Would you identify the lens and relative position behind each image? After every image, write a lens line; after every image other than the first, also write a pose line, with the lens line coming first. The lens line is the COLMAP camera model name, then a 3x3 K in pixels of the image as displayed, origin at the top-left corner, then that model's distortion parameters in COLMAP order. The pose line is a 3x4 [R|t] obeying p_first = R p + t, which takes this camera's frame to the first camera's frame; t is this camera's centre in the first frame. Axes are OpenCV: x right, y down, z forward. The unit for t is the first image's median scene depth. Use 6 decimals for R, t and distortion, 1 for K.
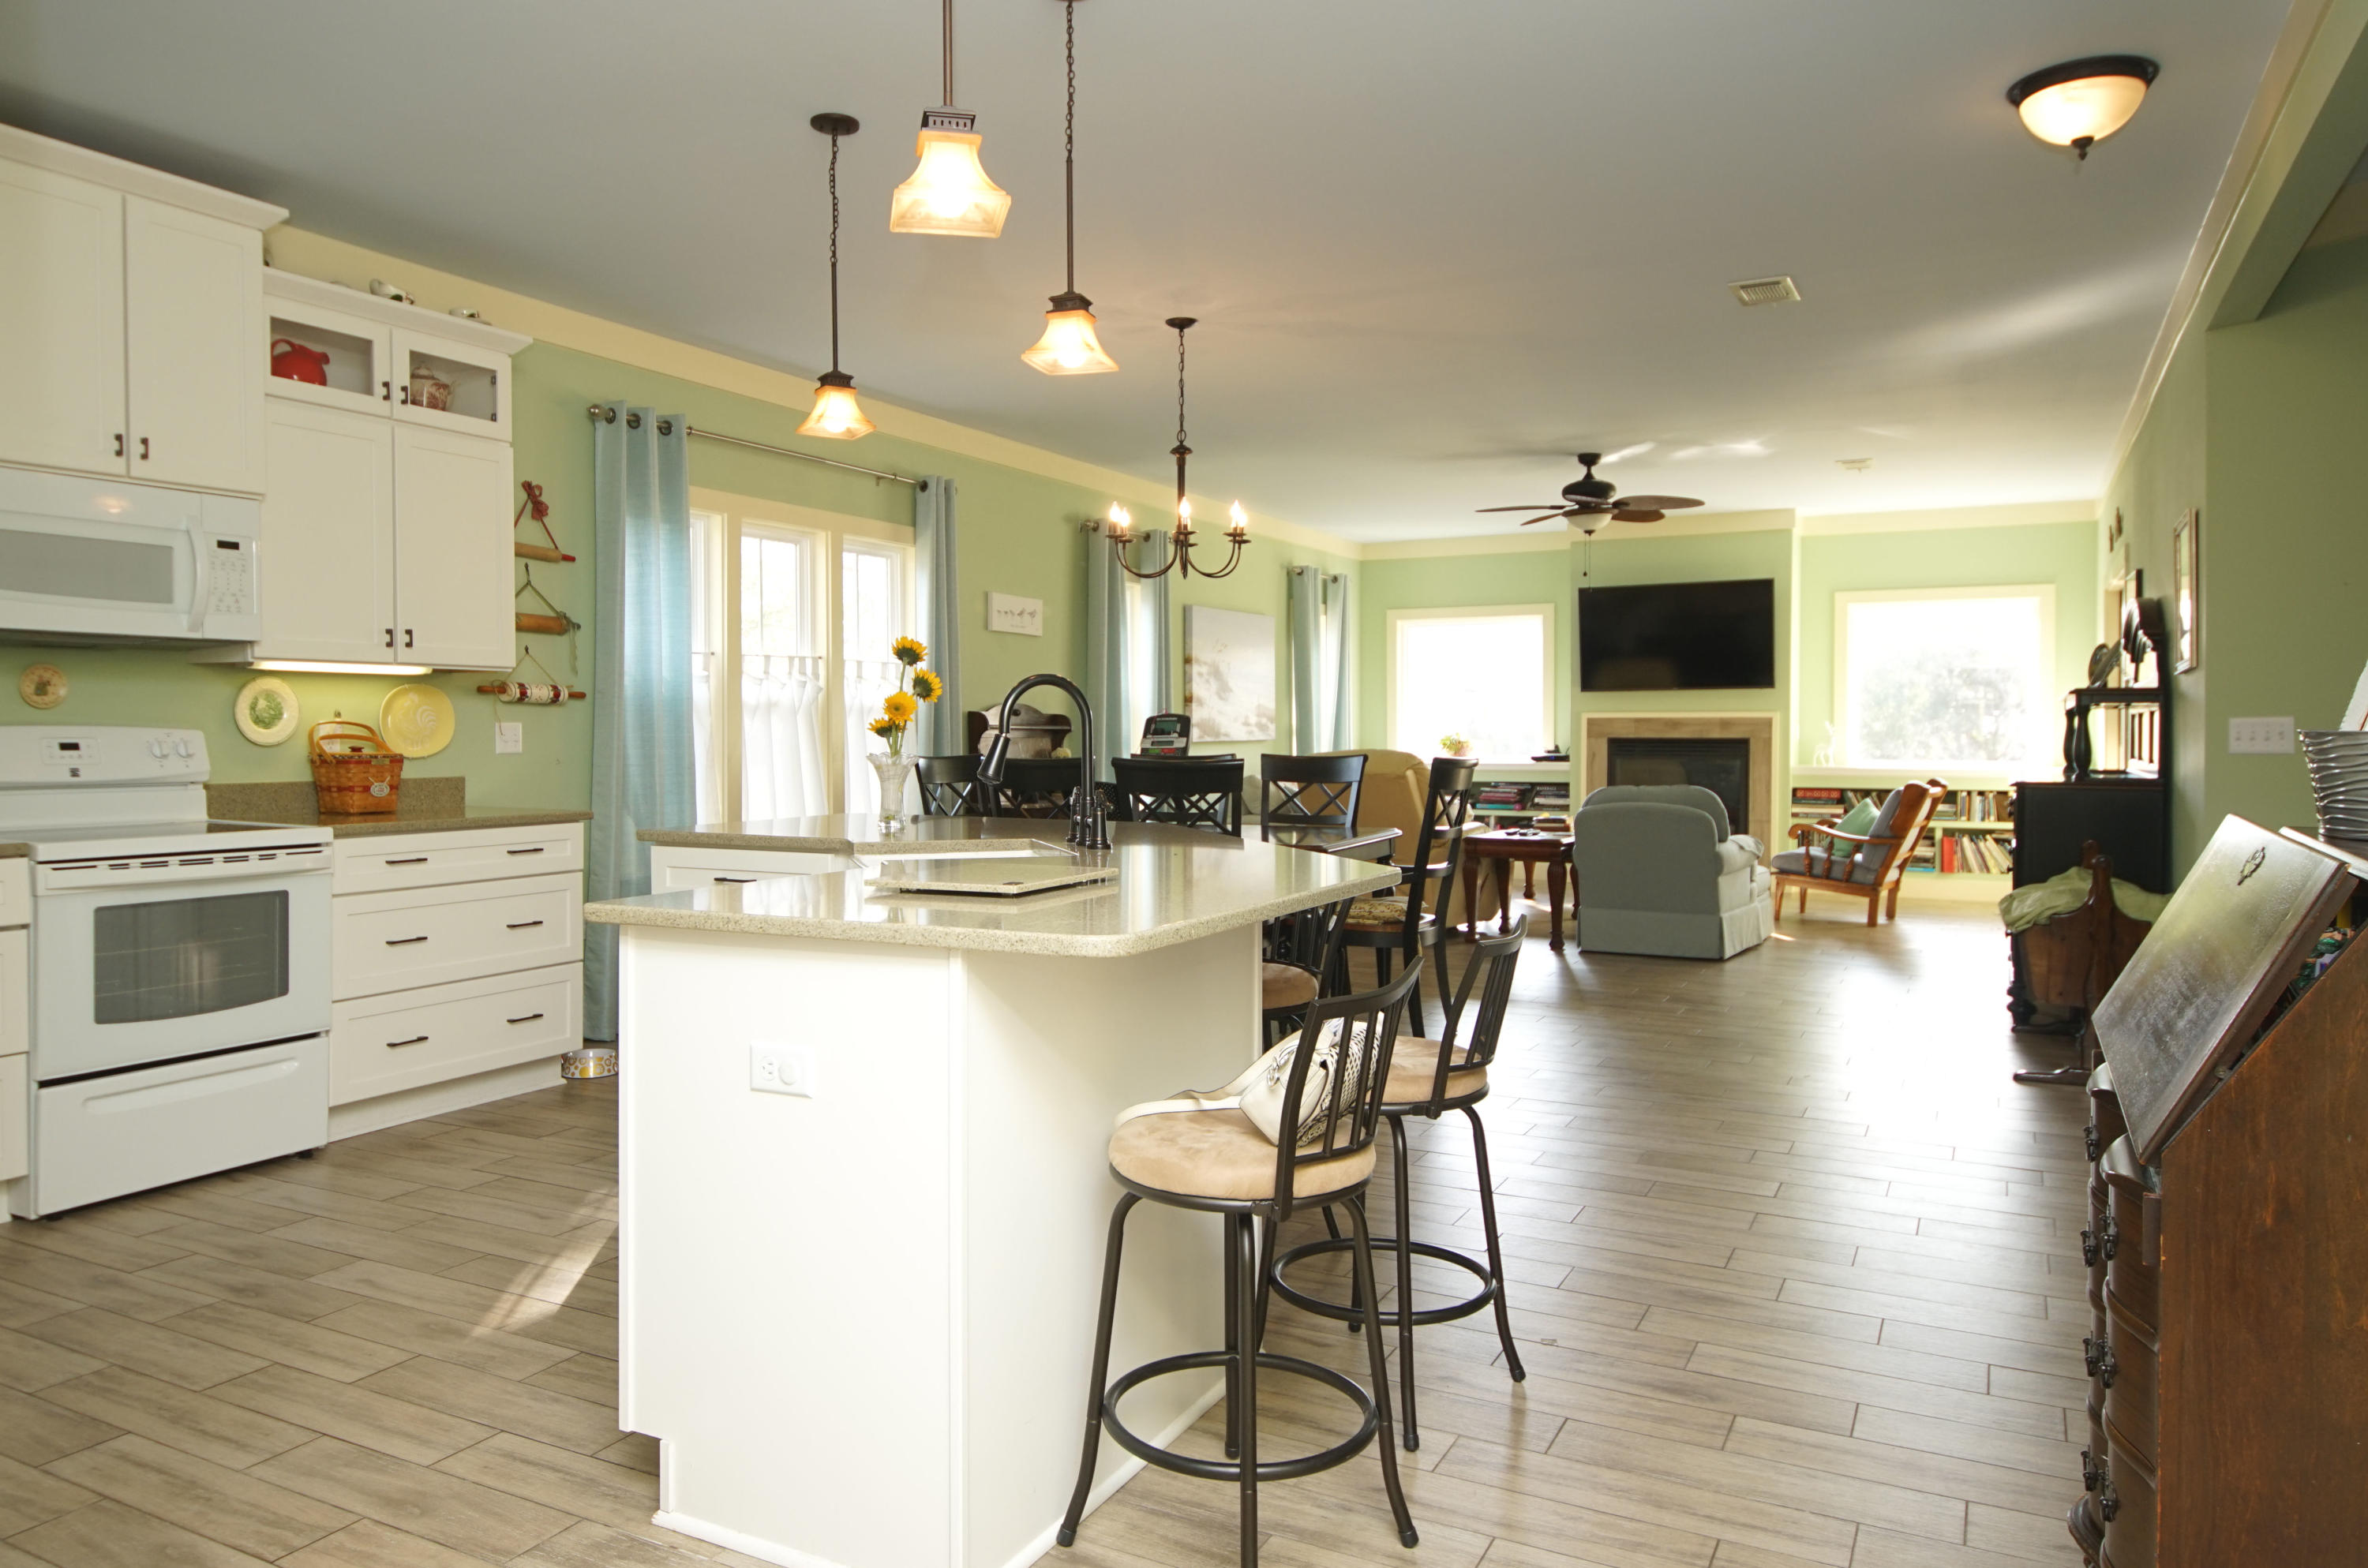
lens RADIAL K [[1590.5, 0, 1184.0], [0, 1590.5, 784.0], [0, 0, 1]] dist [0.003516, -0.000528]
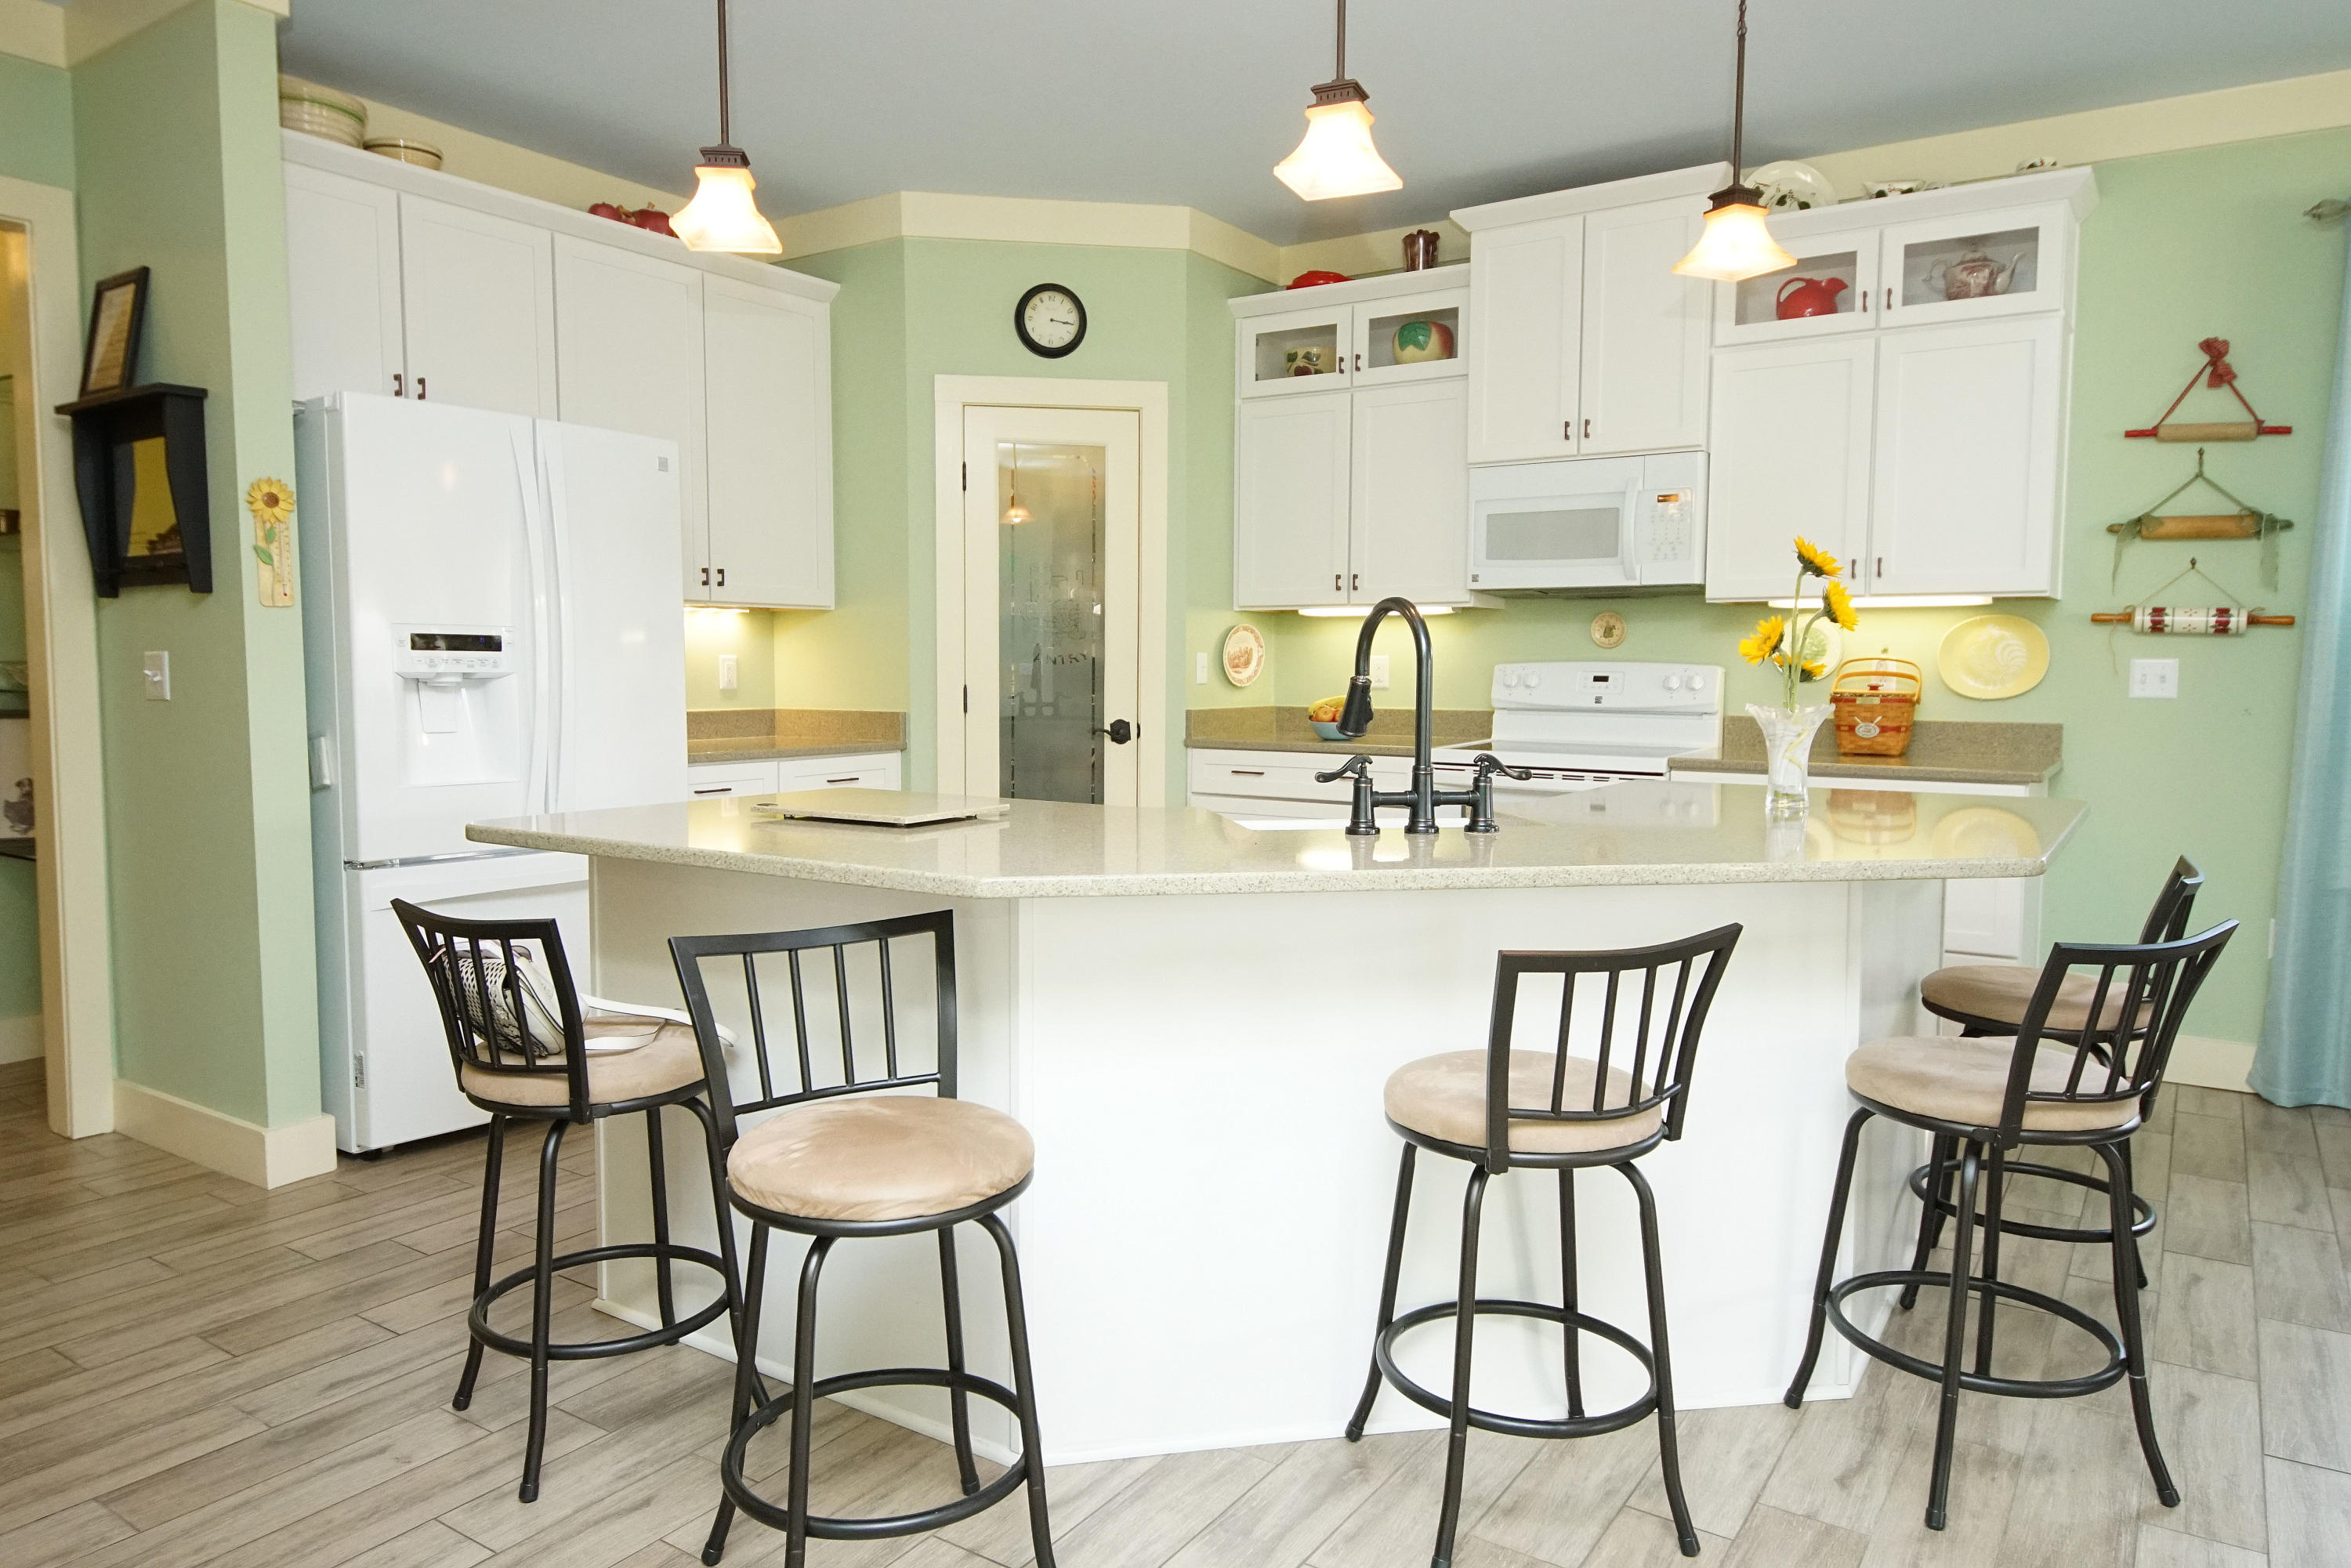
lens RADIAL K [[1528.4, 0, 1151.8], [0, 1528.4, 769.6], [0, 0, 1]] dist [0.045425, -0.046403]
pose [[-0.131895, 0.073667, -0.988523, 0.522525], [-0.035981, 0.996222, 0.079041, -0.034735], [0.990610, 0.045994, -0.128747, 0.804635]]
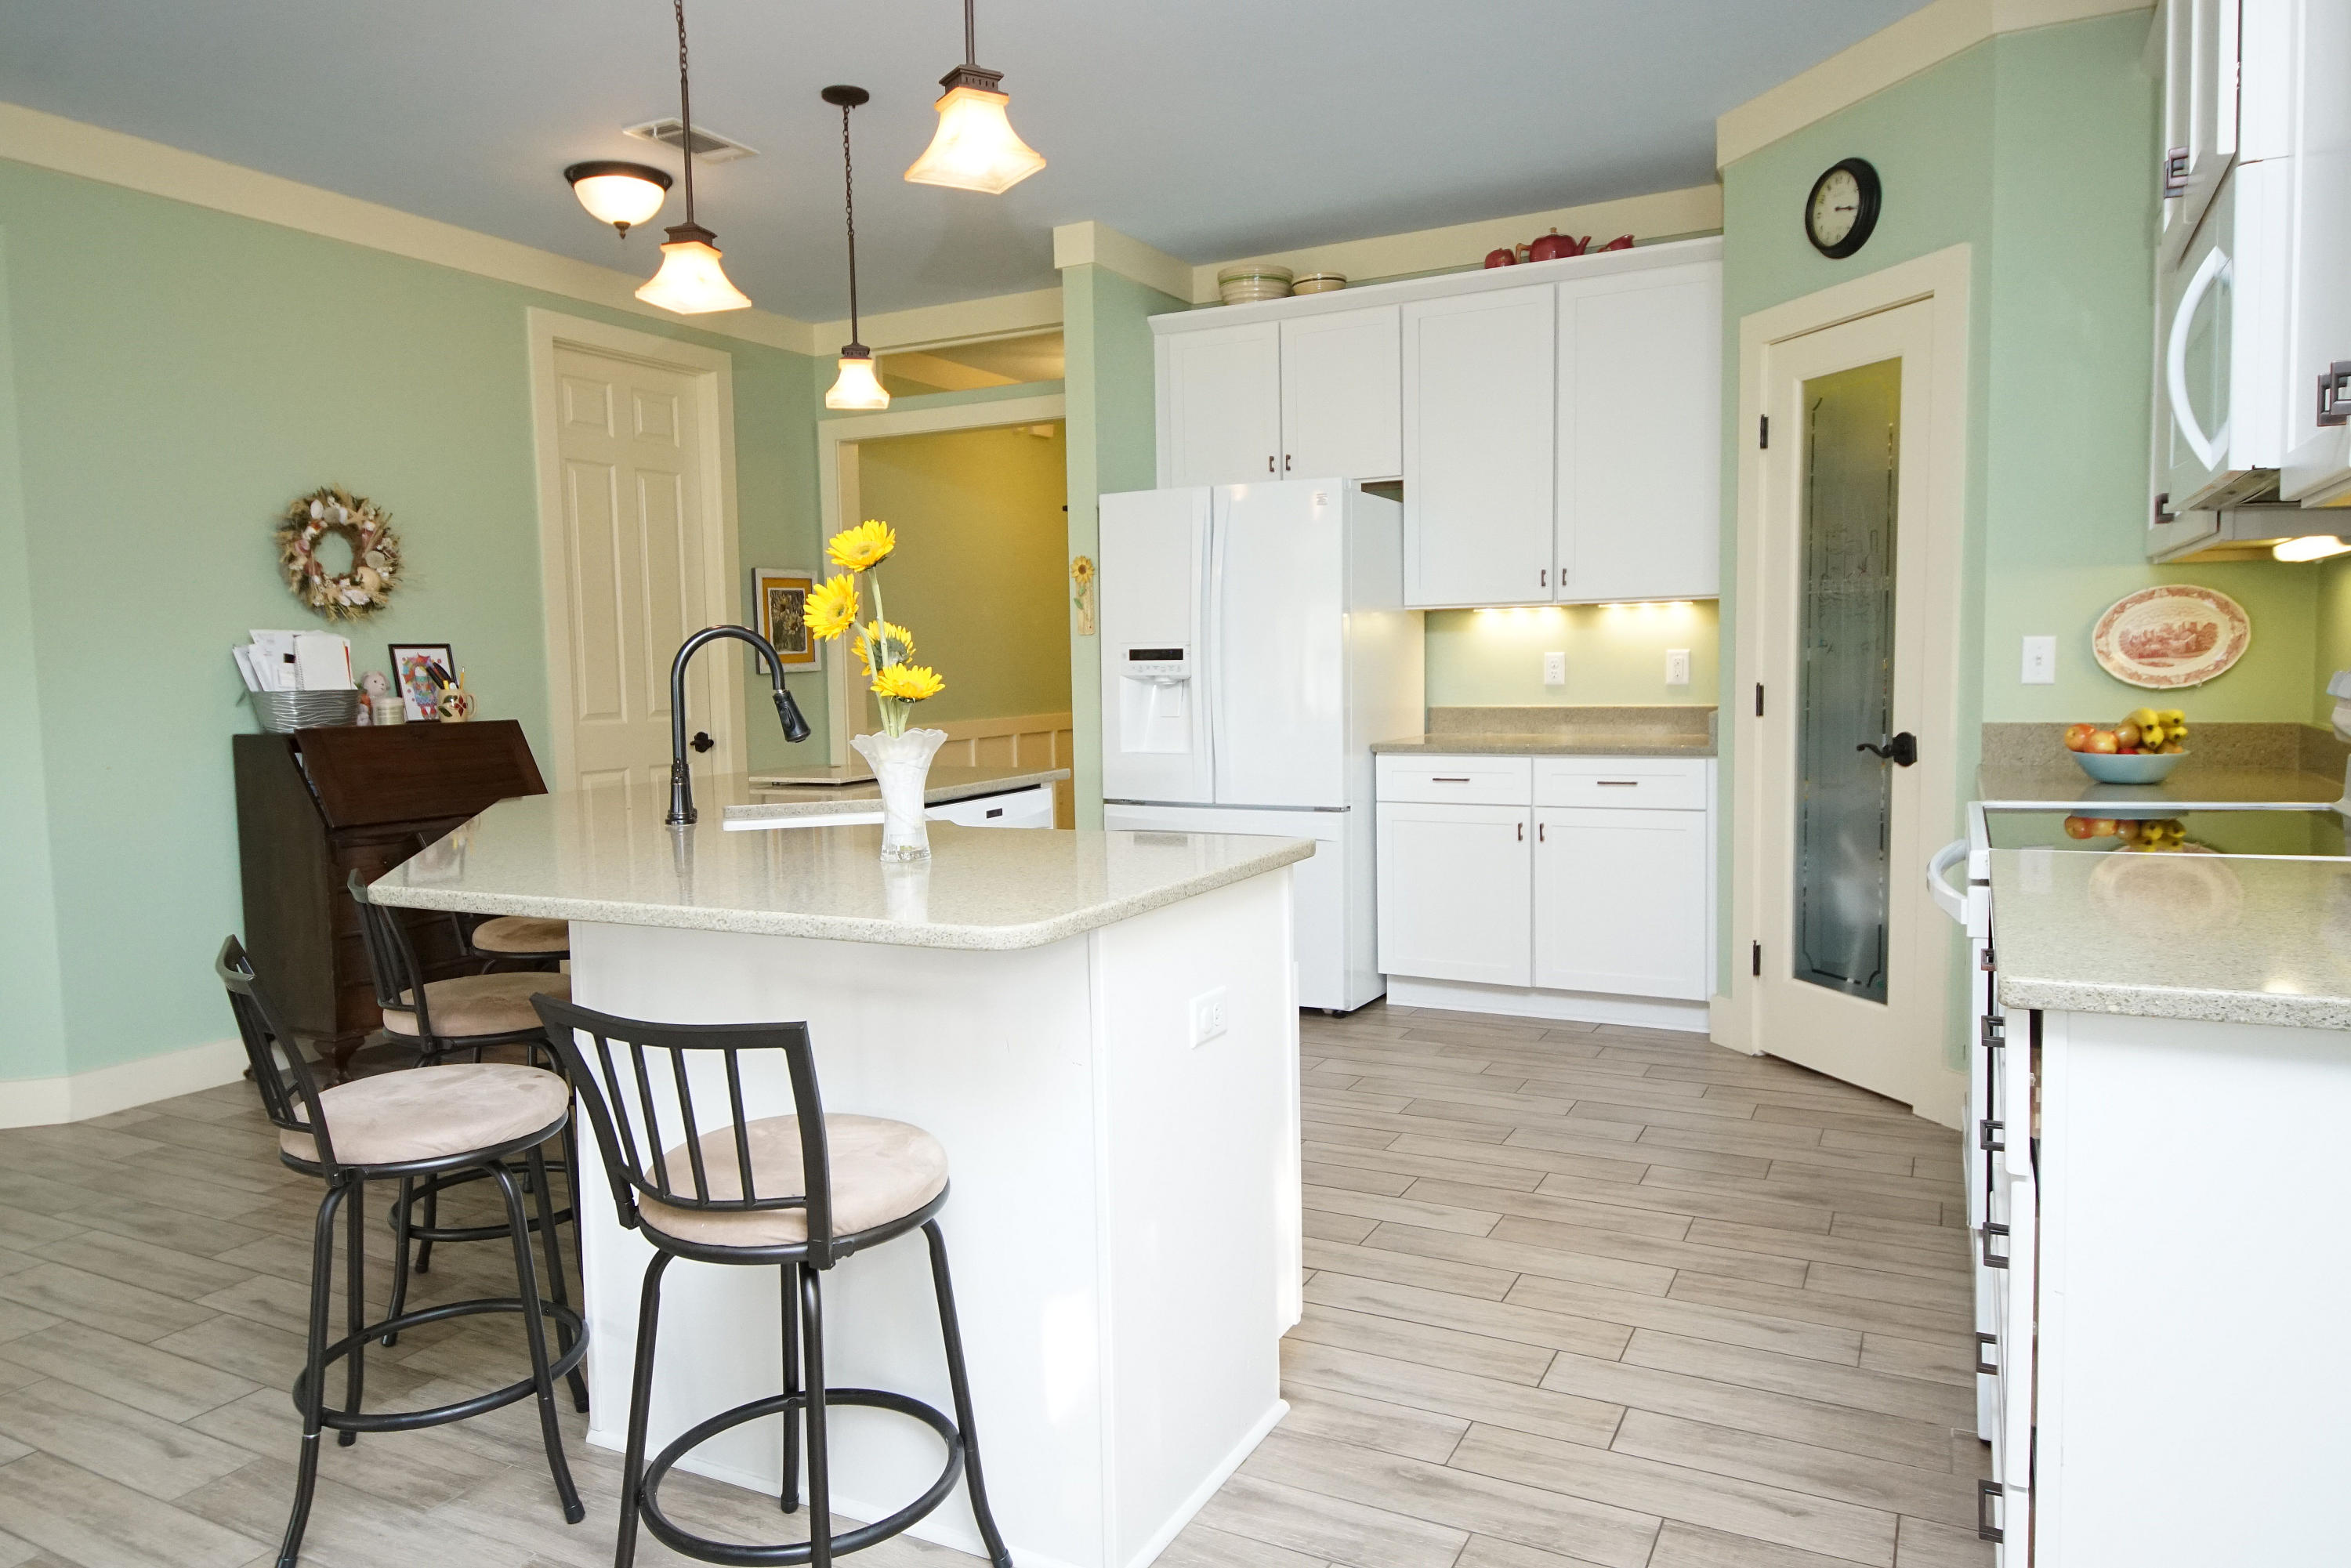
lens RADIAL K [[1541.9, 0, 1161.5], [0, 1541.9, 774.7], [0, 0, 1]] dist [0.020769, -0.001255]
pose [[-0.999612, 0.022670, 0.016170, -0.281361], [0.024276, 0.993937, 0.107235, -0.059573], [-0.013641, 0.107586, -0.994102, 1.525648]]
